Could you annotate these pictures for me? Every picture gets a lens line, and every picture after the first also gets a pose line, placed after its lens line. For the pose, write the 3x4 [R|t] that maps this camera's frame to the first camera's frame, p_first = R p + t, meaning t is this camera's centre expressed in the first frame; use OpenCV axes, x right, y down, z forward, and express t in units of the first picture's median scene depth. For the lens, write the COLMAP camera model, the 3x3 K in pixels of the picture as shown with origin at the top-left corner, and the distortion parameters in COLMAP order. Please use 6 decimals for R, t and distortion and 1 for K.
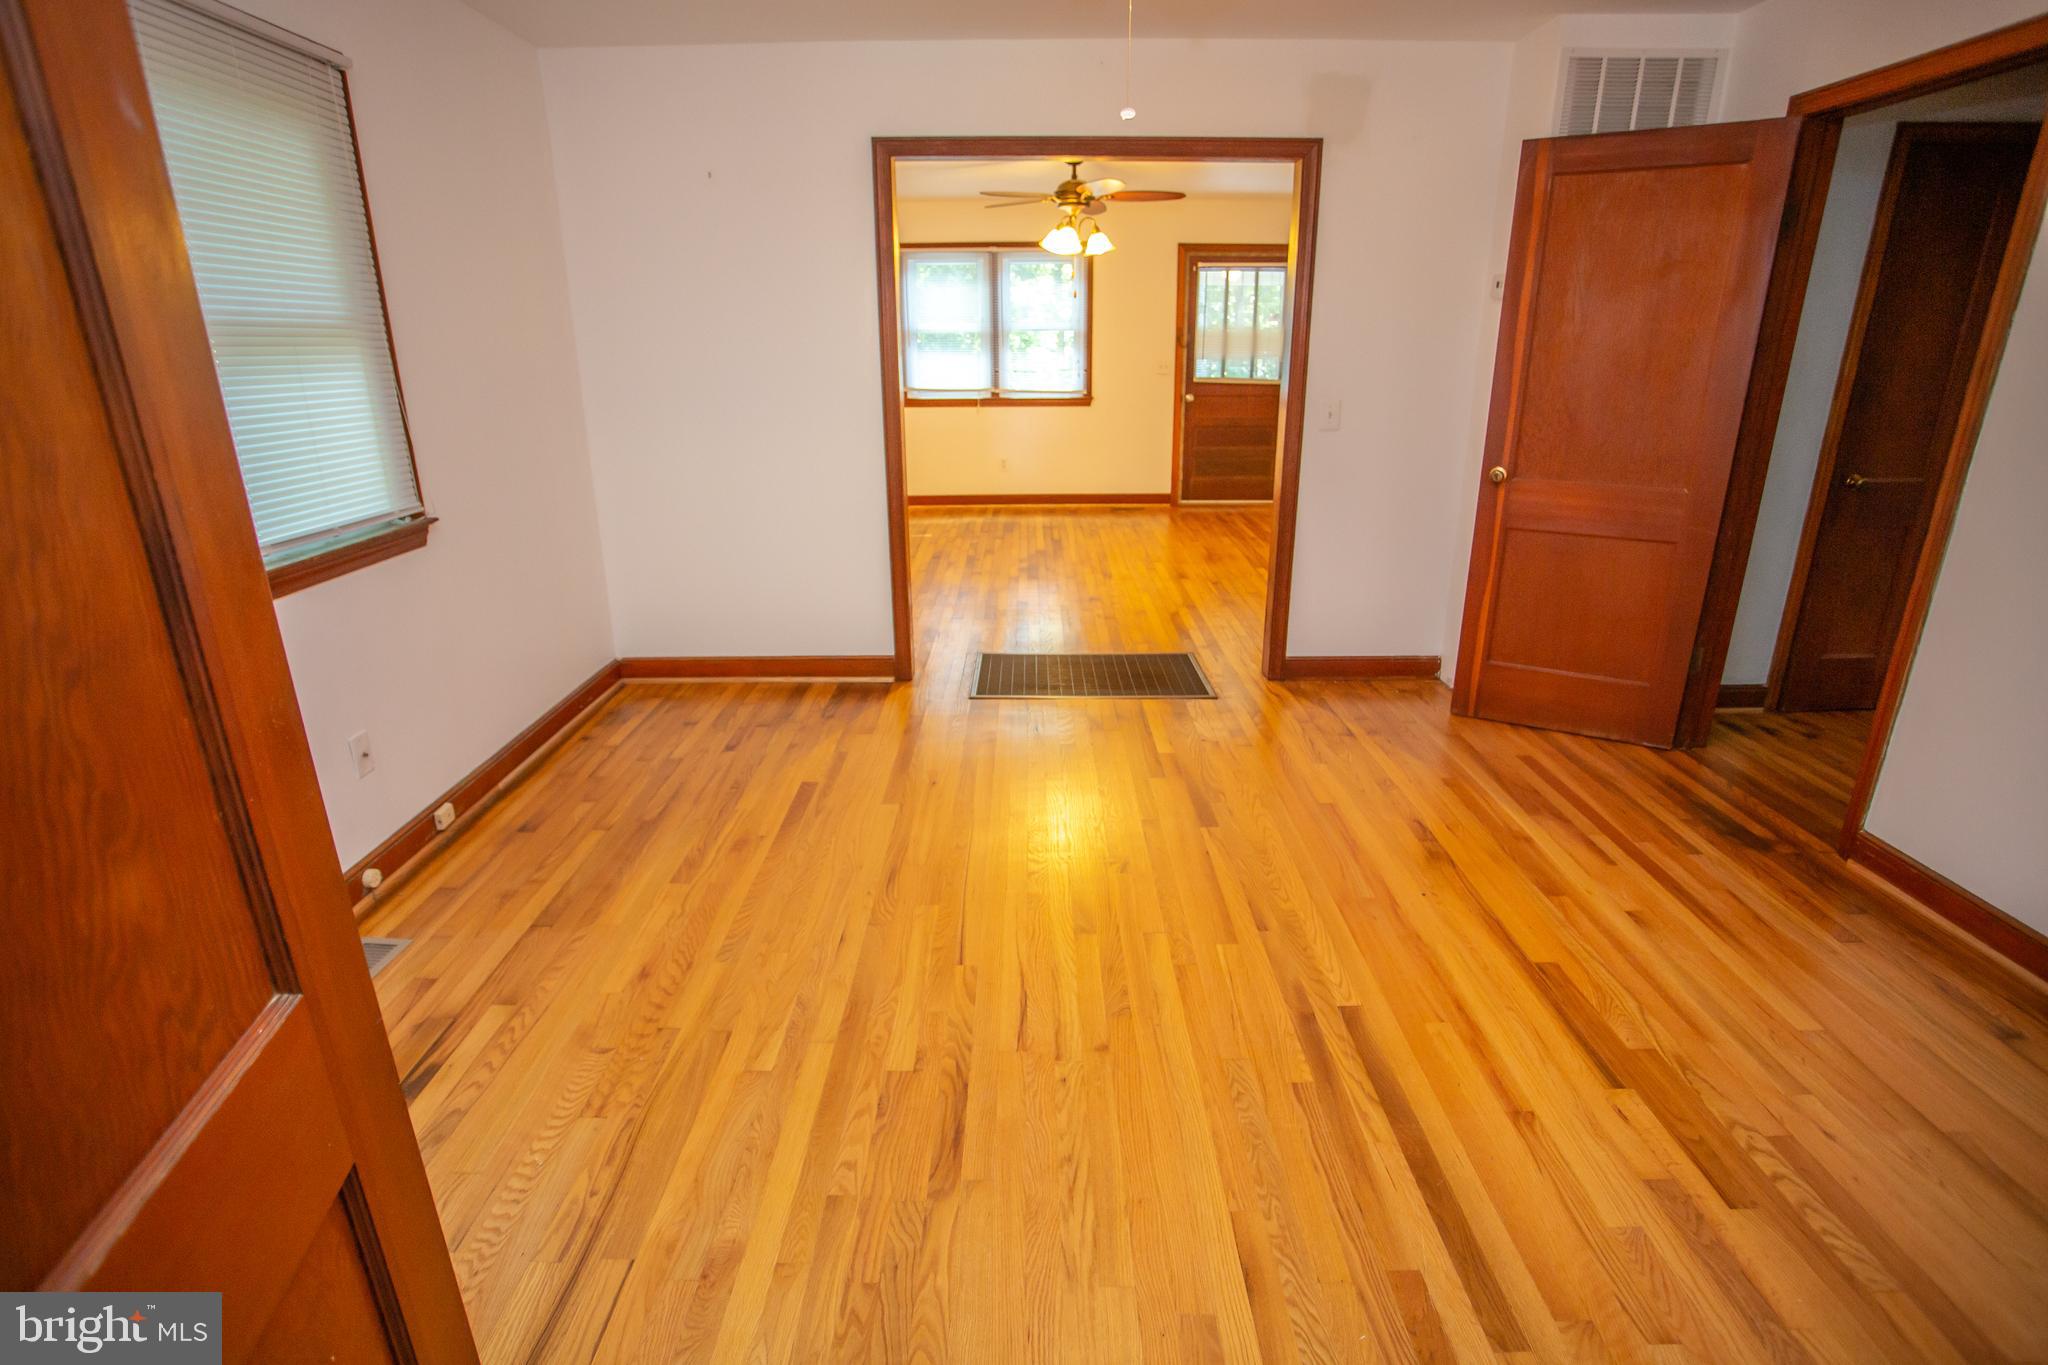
lens RADIAL K [[993.8, 0, 1027.1], [0, 993.8, 676.0], [0, 0, 1]] dist [-0.060777, 0.016578]
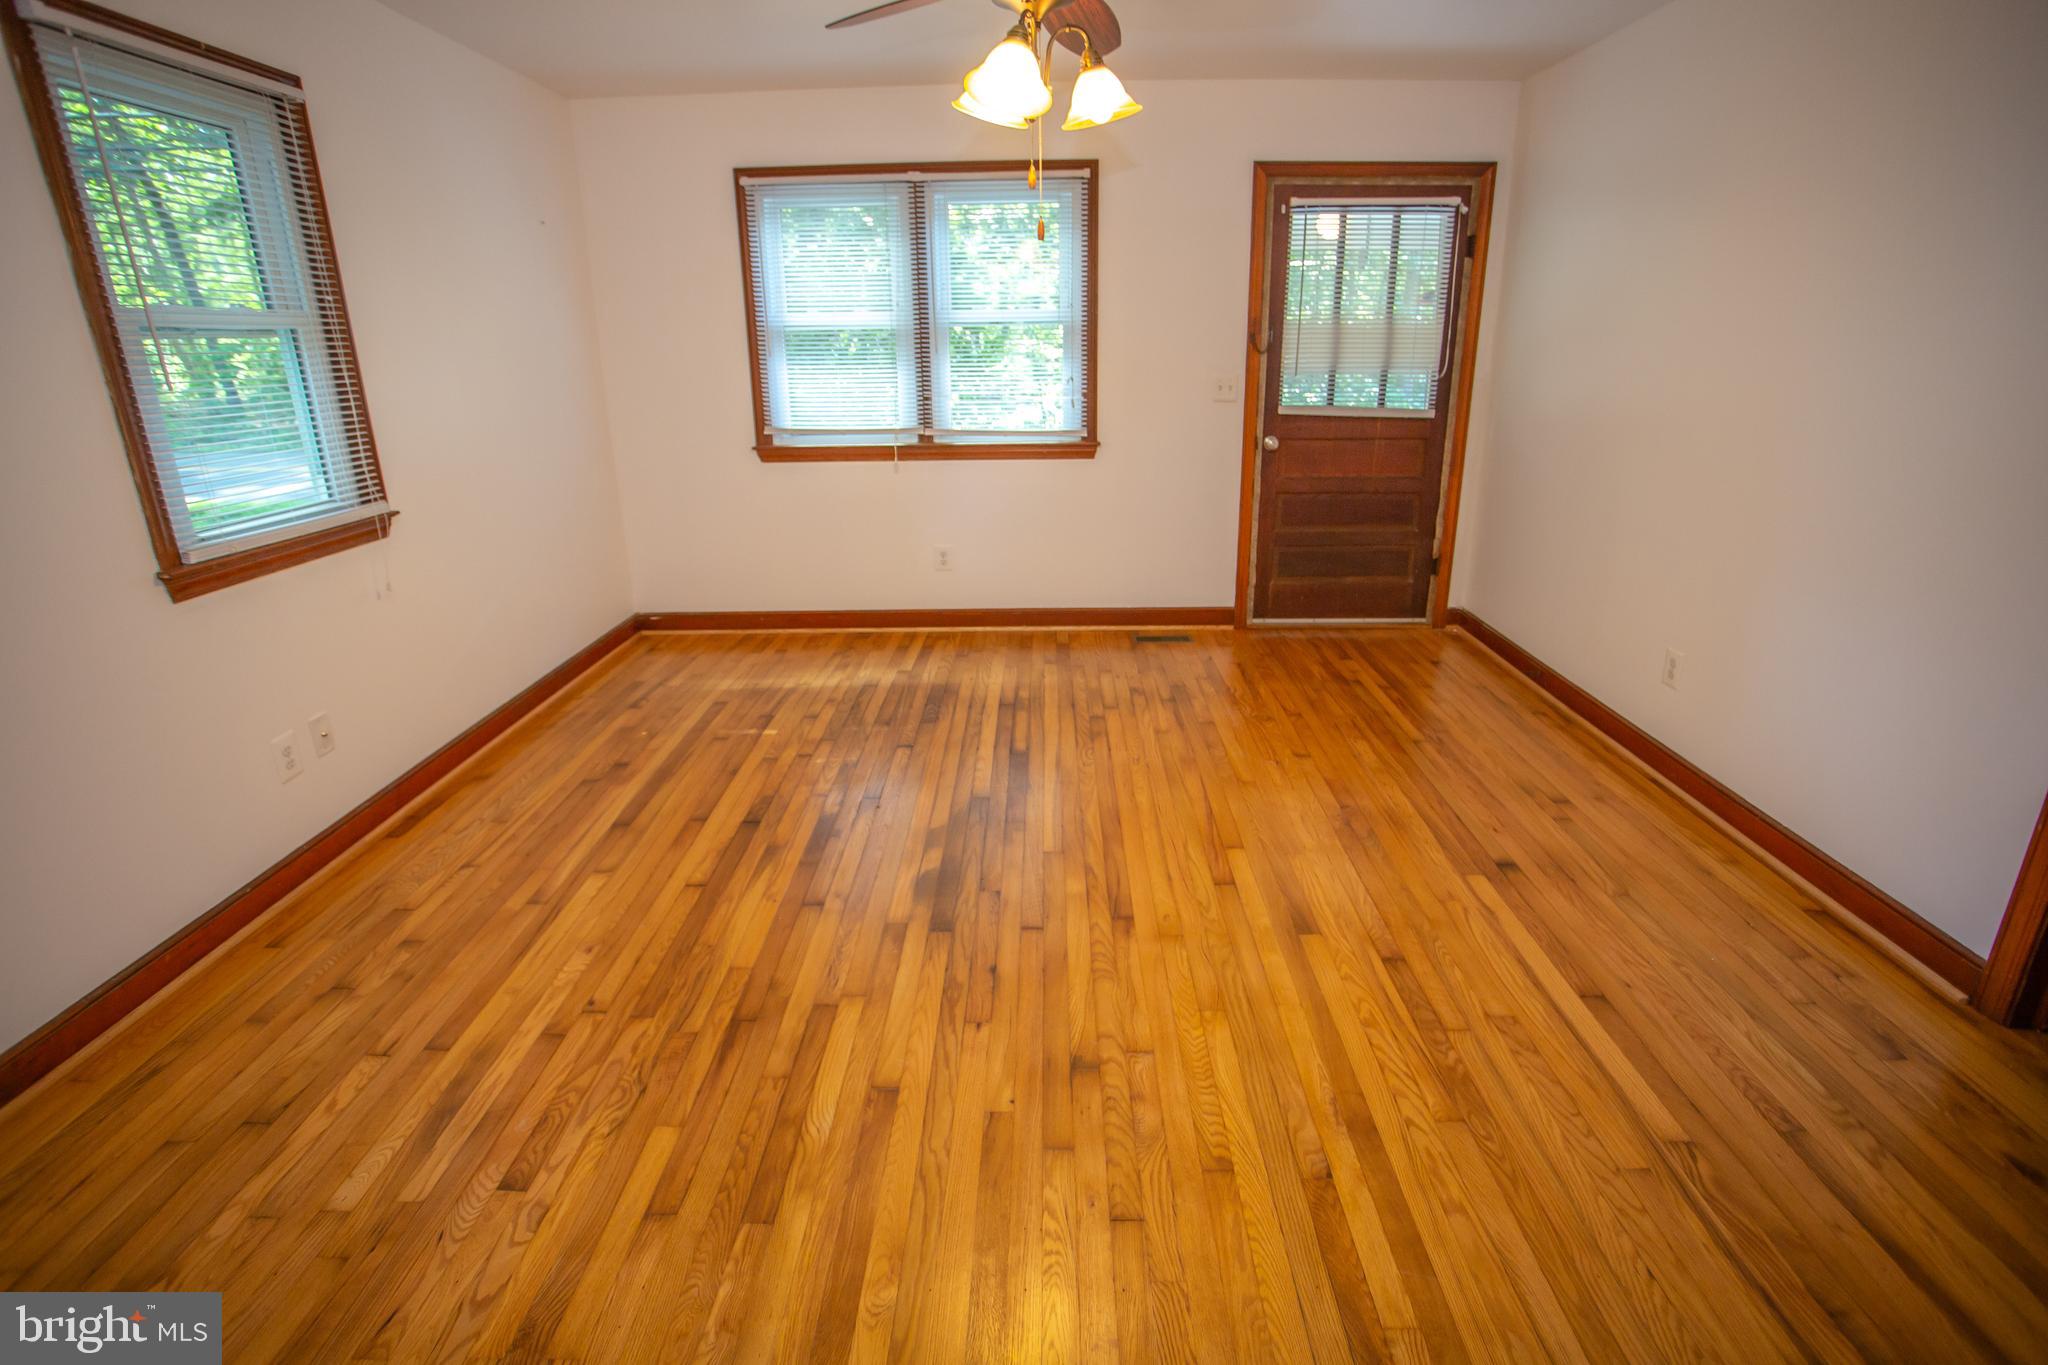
lens RADIAL K [[993.8, 0, 1024.0], [0, 993.8, 681.7], [0, 0, 1]] dist [-0.060777, 0.016578]
pose [[0.999780, 0.000955, -0.020972, 0.036478], [-0.000853, 0.999988, 0.004886, -0.150247], [0.020977, -0.004867, 0.999768, 0.440473]]
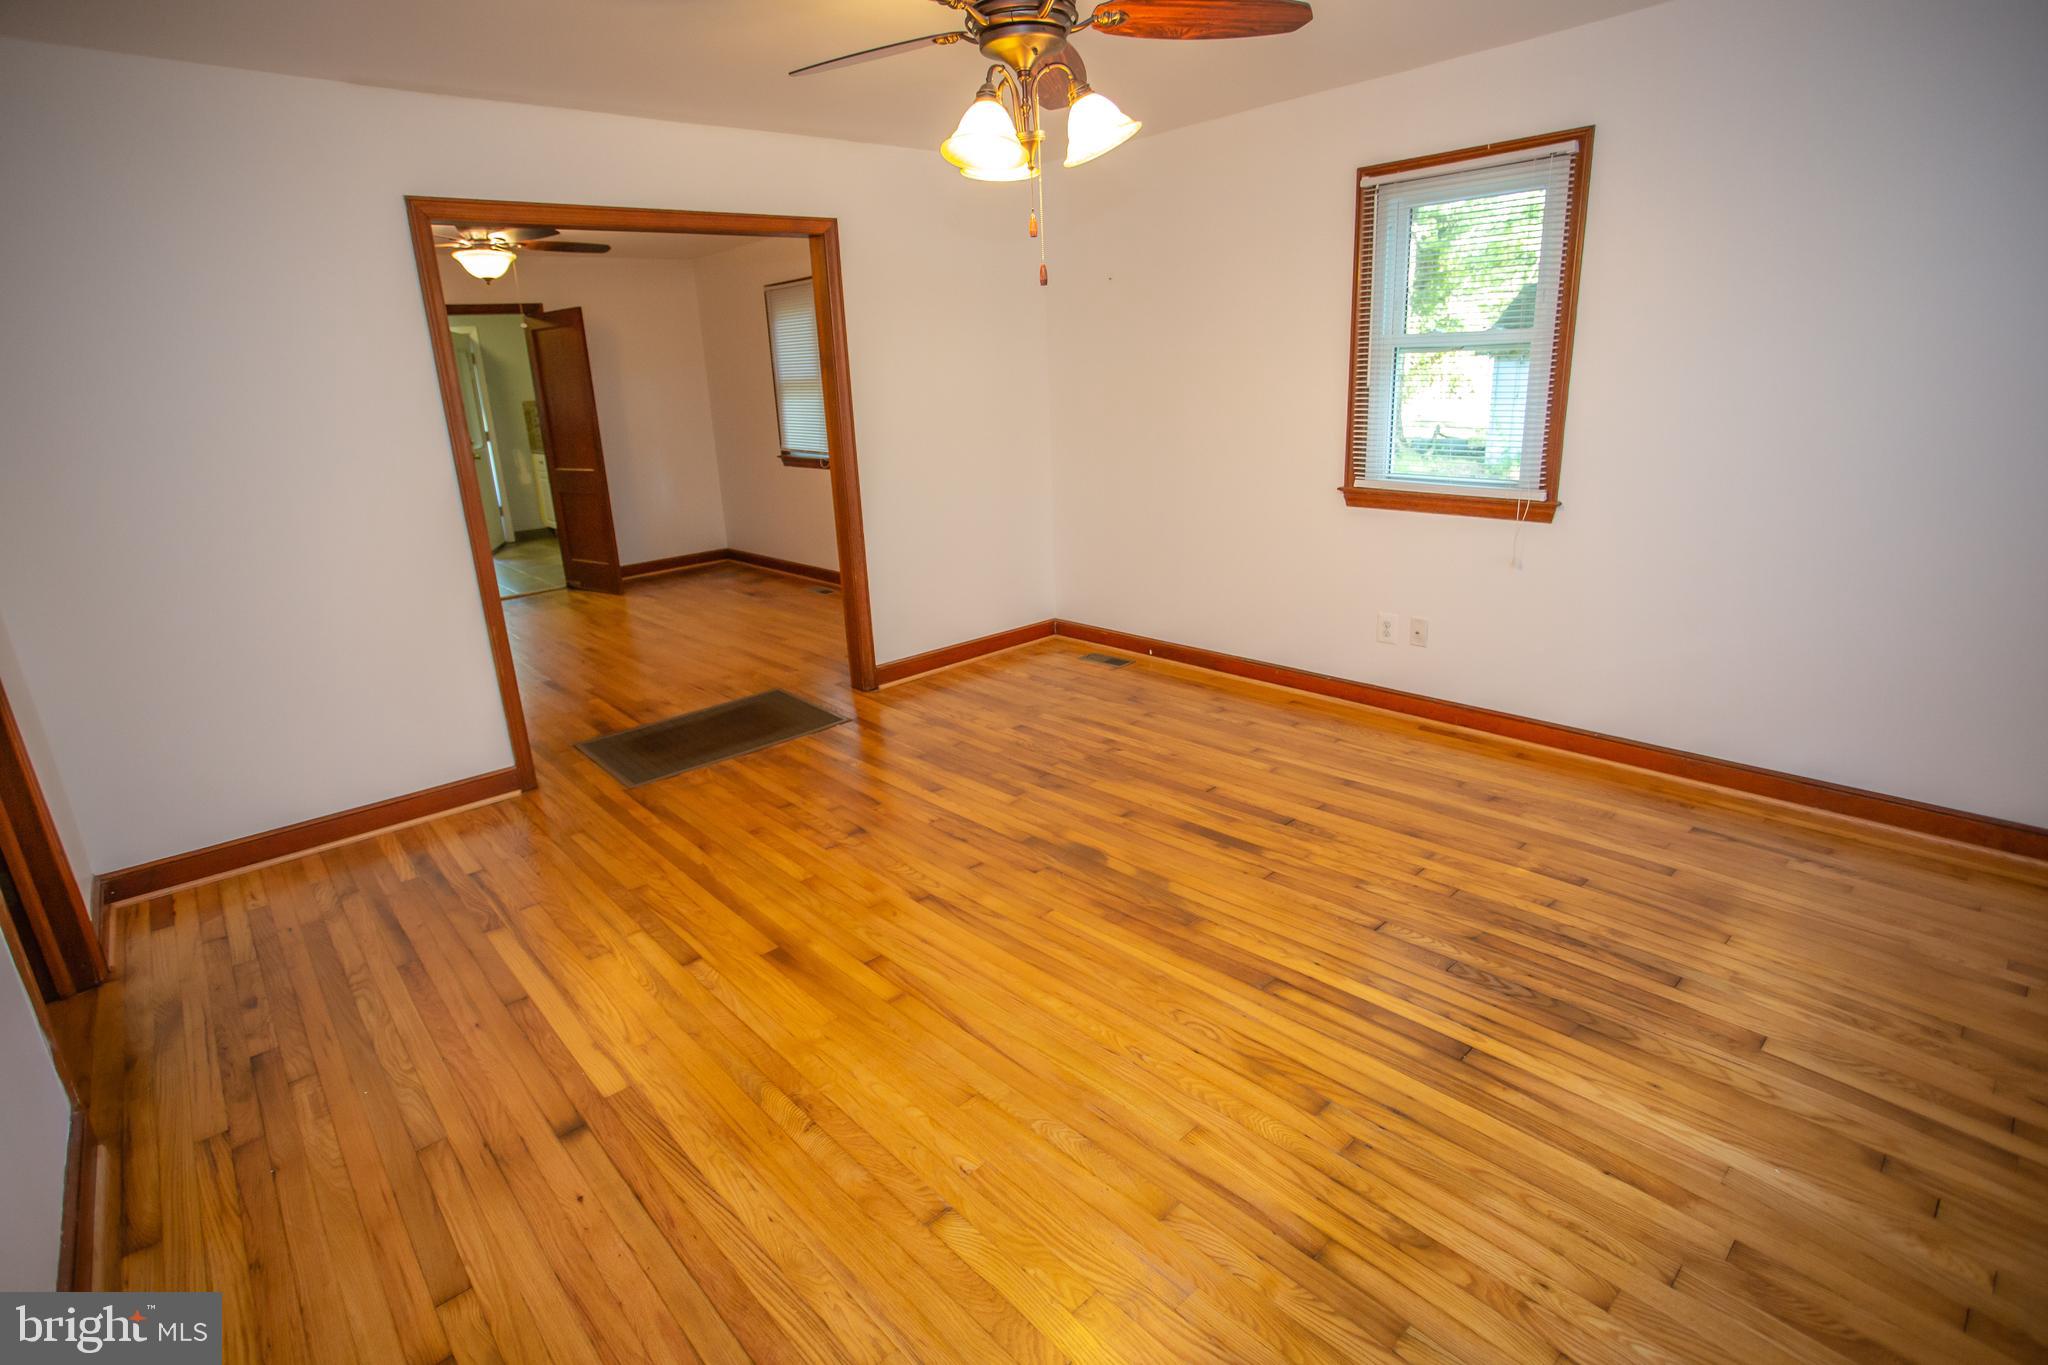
lens RADIAL K [[993.8, 0, 1016.0], [0, 993.8, 684.8], [0, 0, 1]] dist [-0.060777, 0.016578]
pose [[-0.743795, 0.242130, -0.623011, 0.317490], [-0.168626, 0.833958, 0.525432, -0.398764], [0.646788, 0.495870, -0.579464, 1.135662]]
